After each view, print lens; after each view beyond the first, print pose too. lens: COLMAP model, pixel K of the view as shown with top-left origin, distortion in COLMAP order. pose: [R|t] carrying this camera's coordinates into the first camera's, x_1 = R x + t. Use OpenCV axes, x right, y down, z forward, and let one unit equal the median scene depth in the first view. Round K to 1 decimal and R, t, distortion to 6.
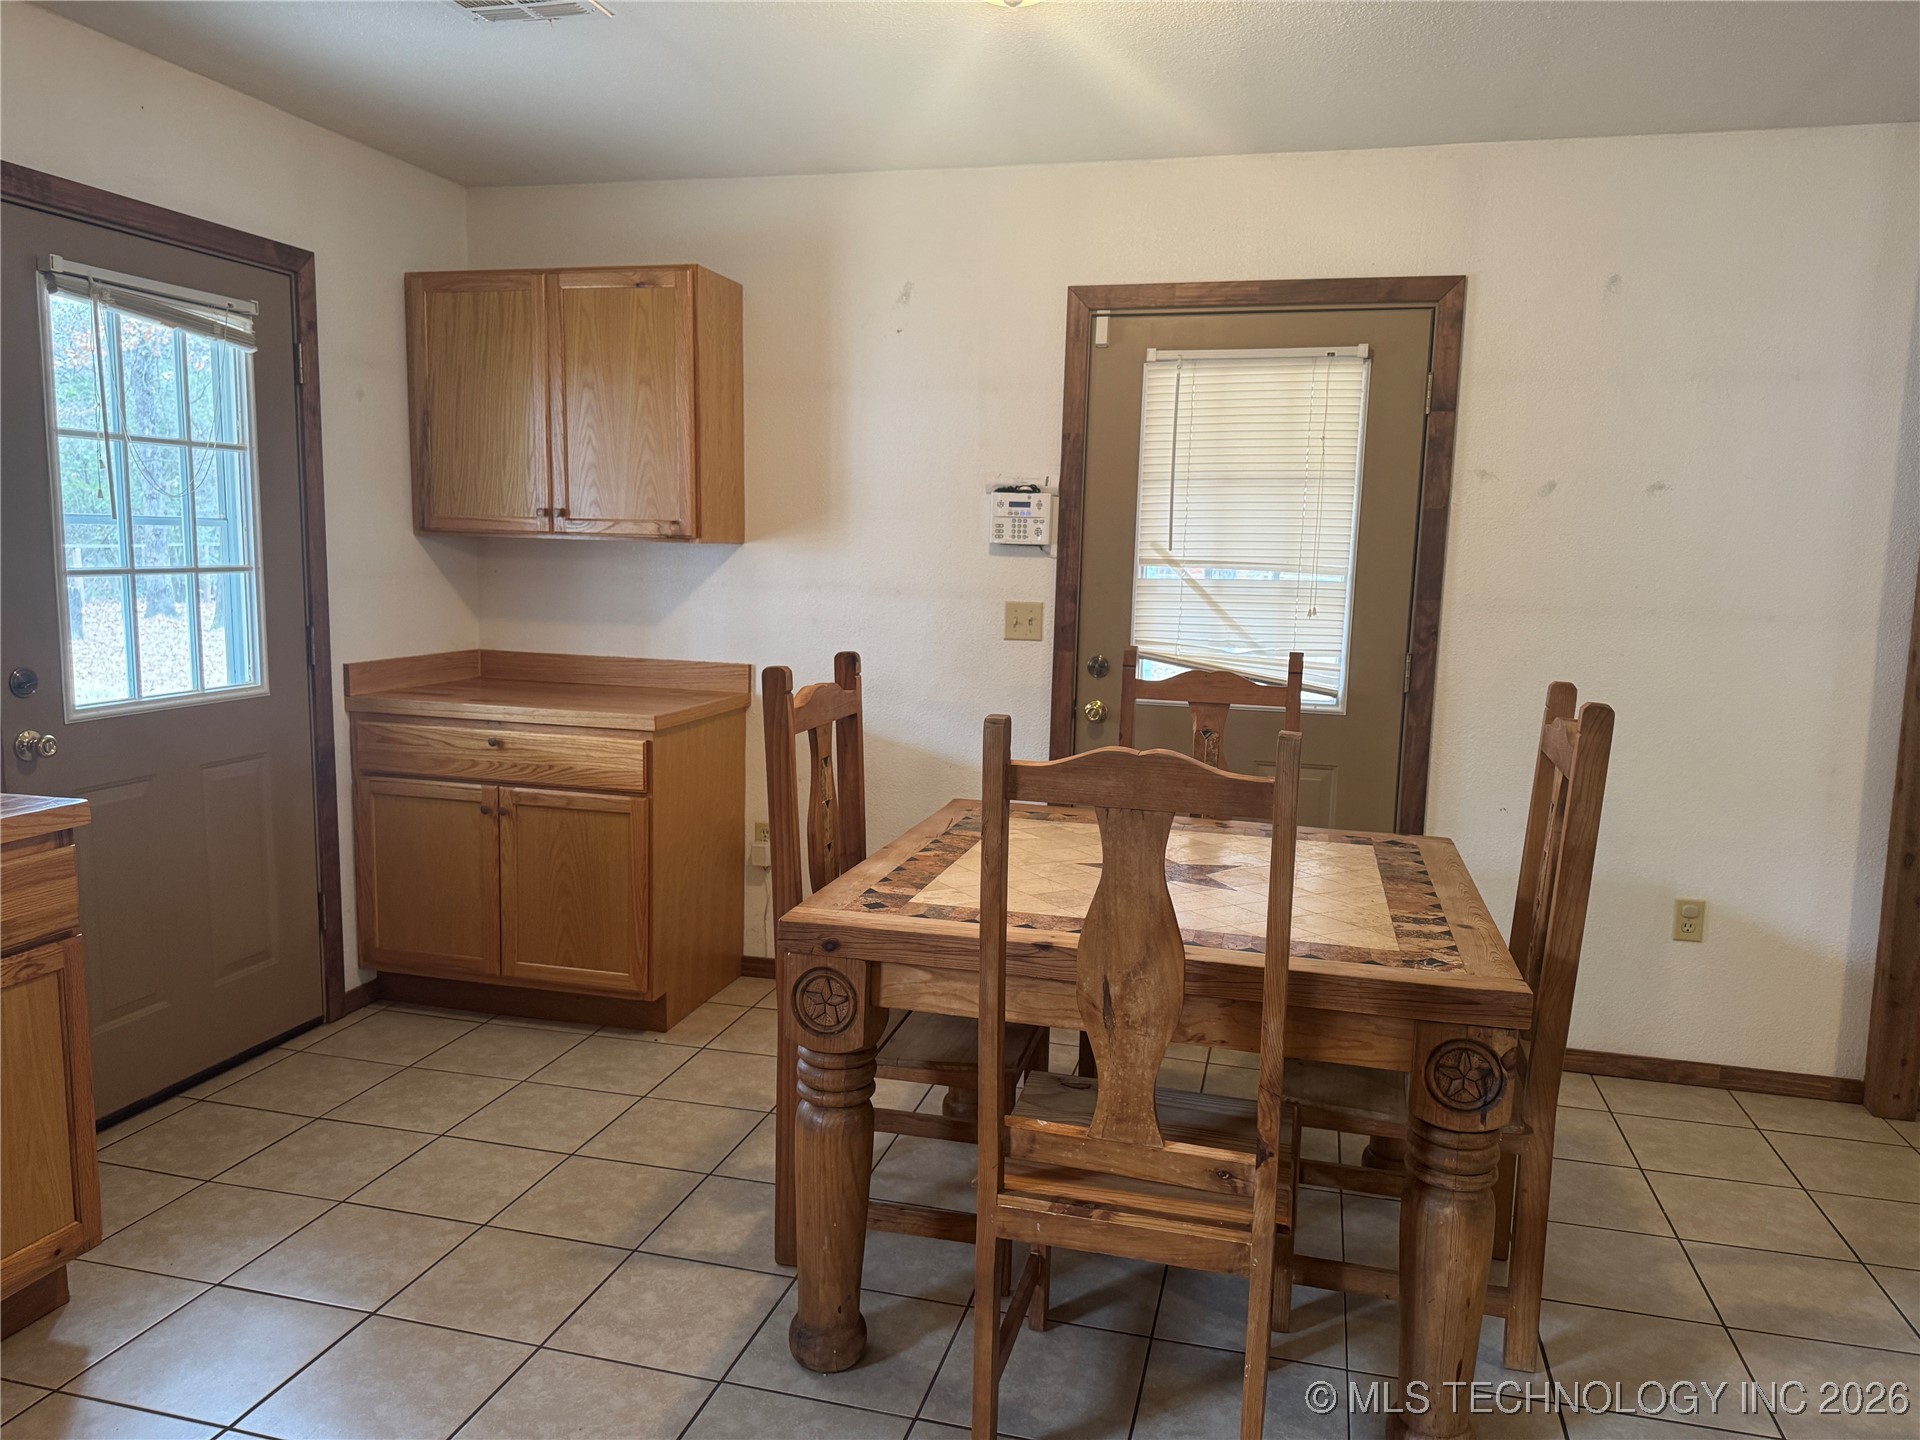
lens RADIAL K [[1350.3, 0, 966.9], [0, 1350.3, 719.0], [0, 0, 1]] dist [0.040015, -0.049679]
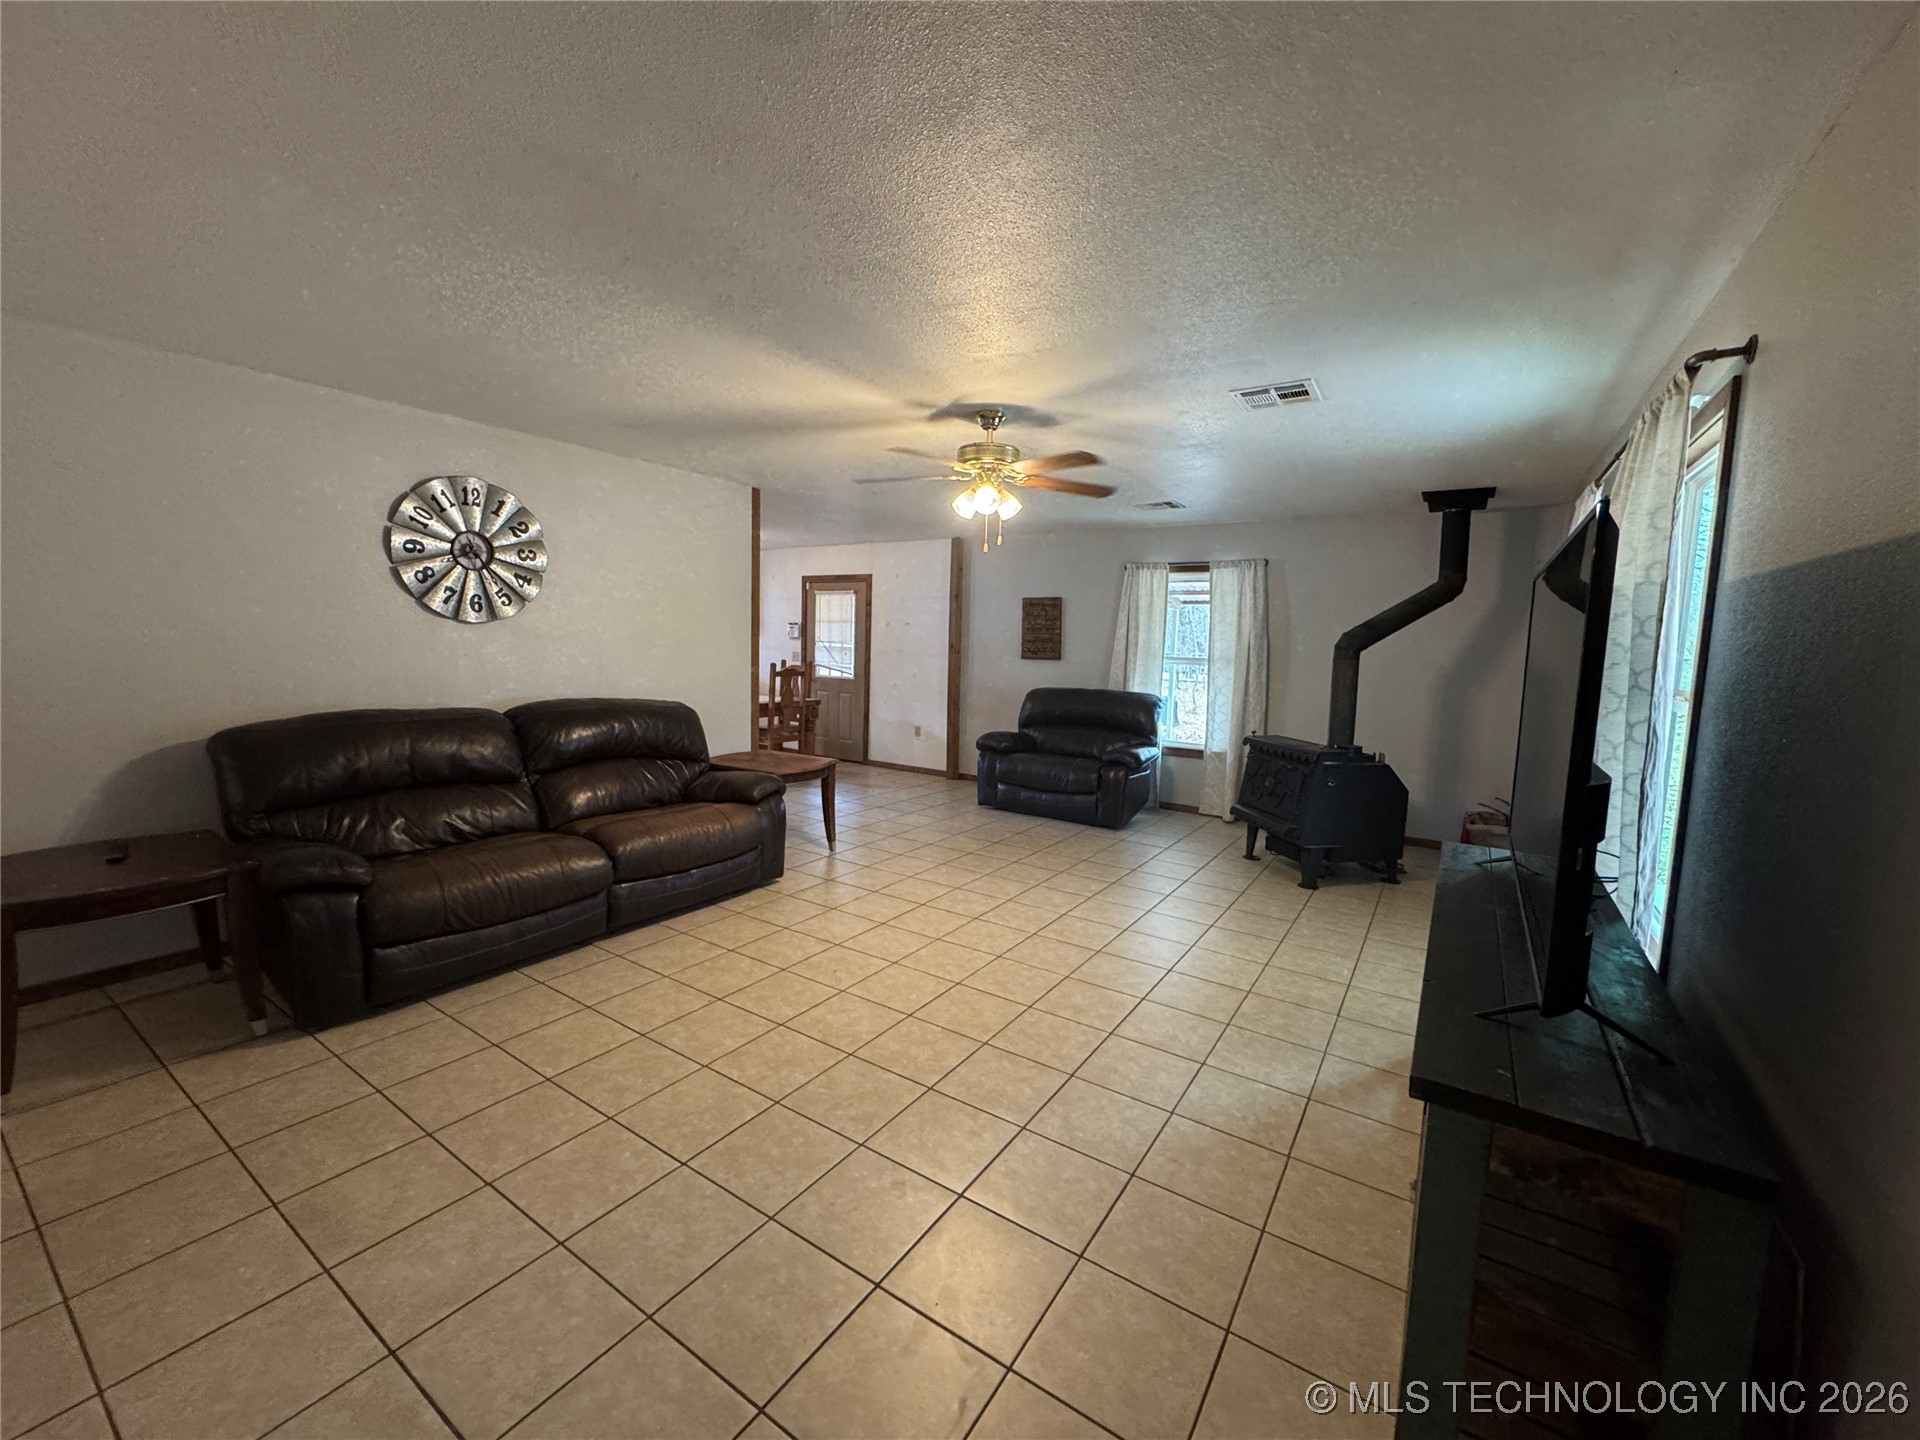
lens RADIAL K [[761.6, 0, 956.1], [0, 761.6, 714.0], [0, 0, 1]] dist [-0.008292, 0.001083]
pose [[0.943404, 0.035887, -0.329699, 1.598508], [-0.048291, 0.998397, -0.029508, 0.184617], [0.328111, 0.043760, 0.943625, -1.267015]]
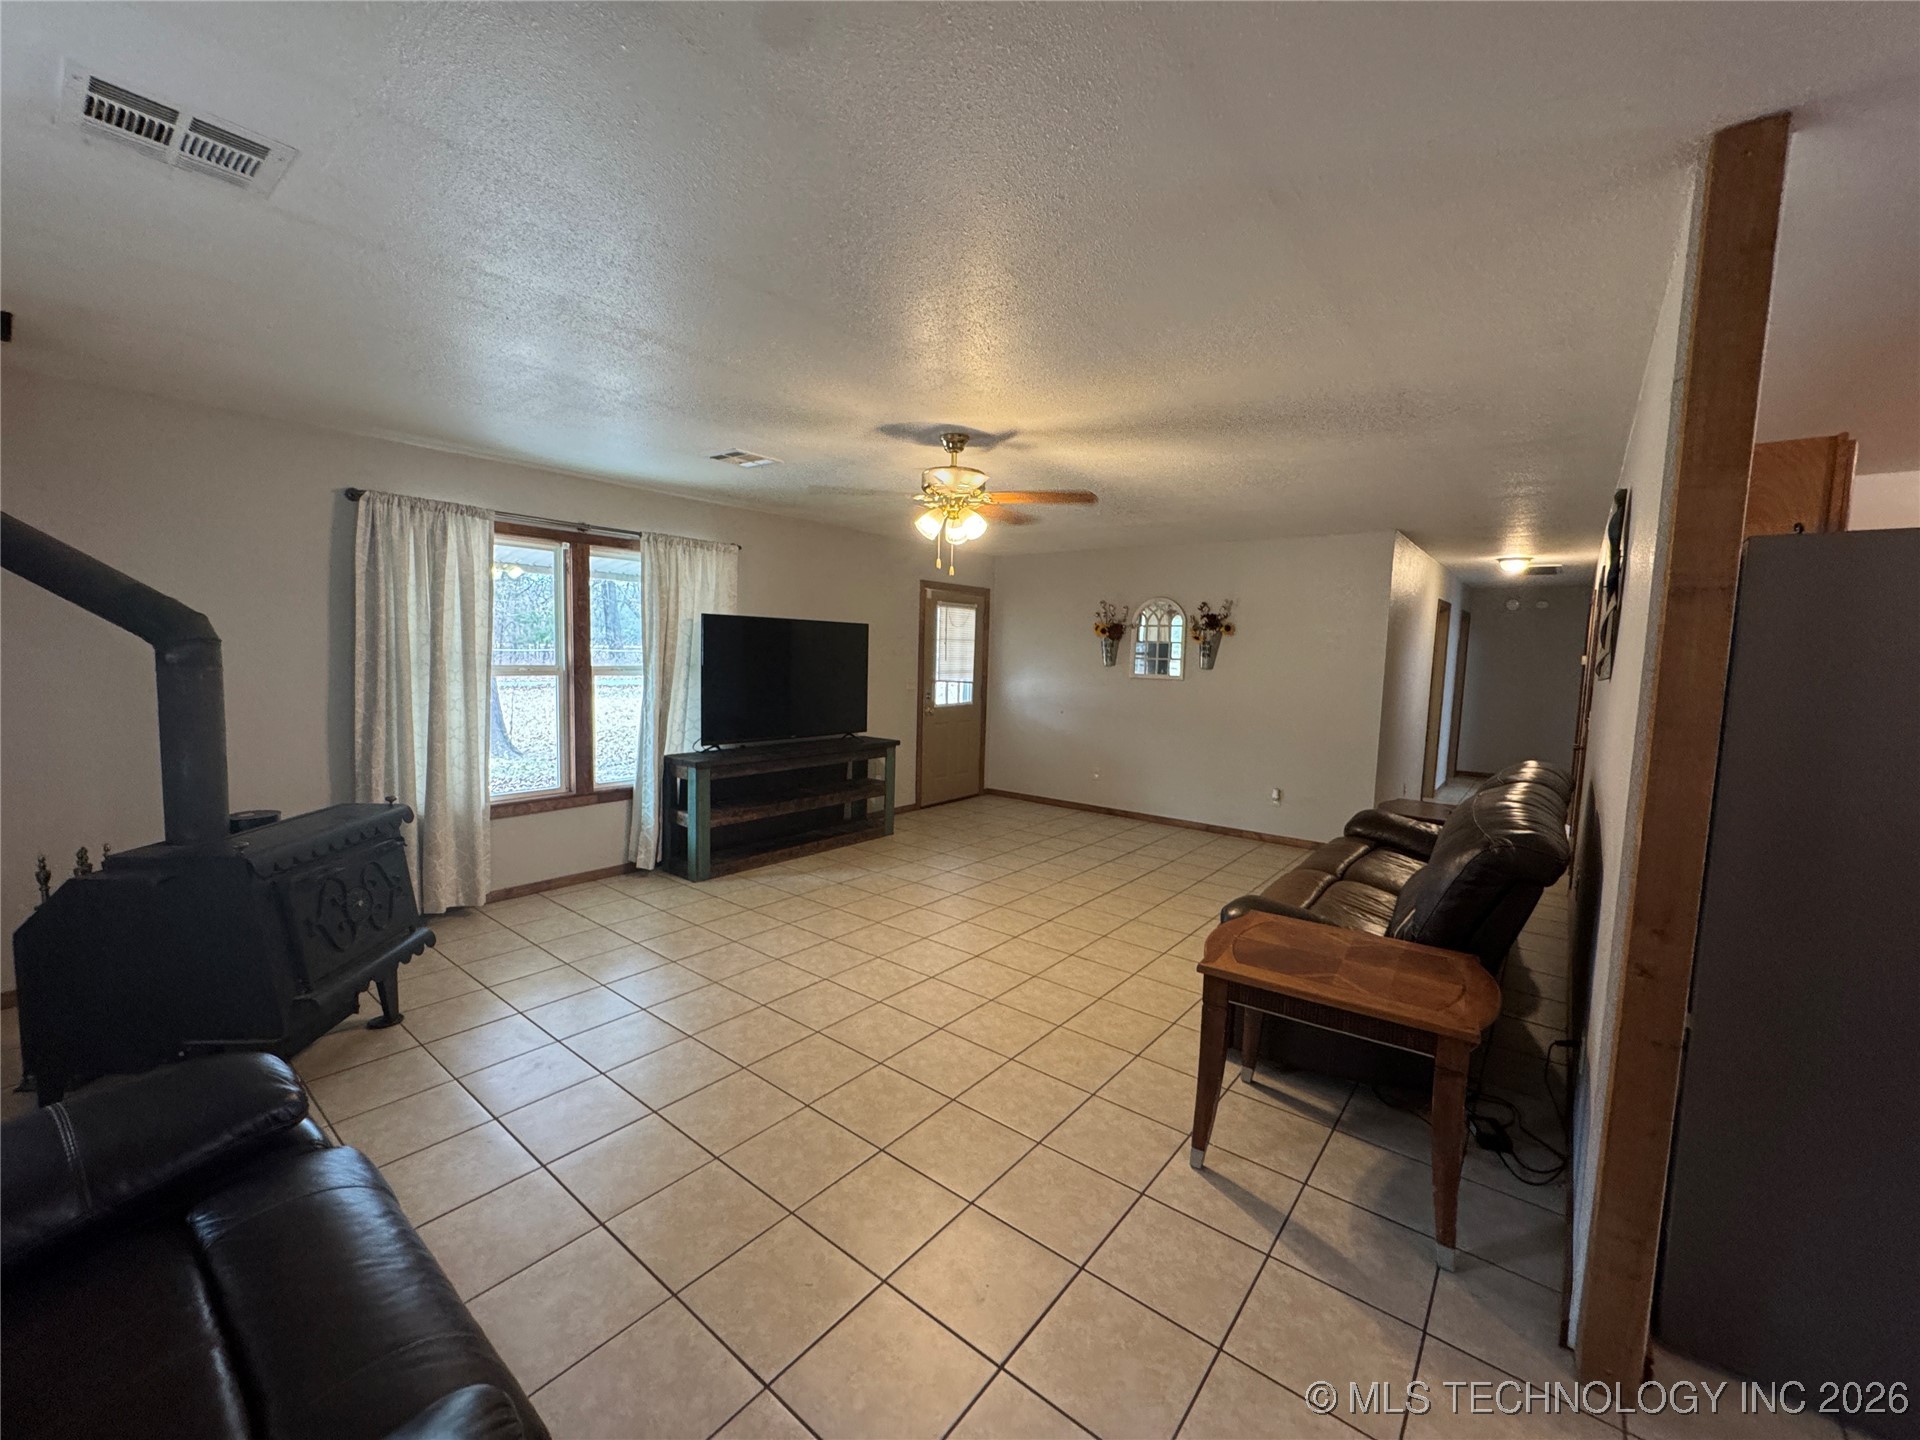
lens RADIAL K [[761.6, 0, 967.1], [0, 761.6, 714.2], [0, 0, 1]] dist [-0.008292, 0.001083]
pose [[-0.913676, -0.081157, 0.398258, 0.771757], [0.003880, 0.978076, 0.208212, -0.123633], [-0.406424, 0.191783, -0.893330, 0.833988]]
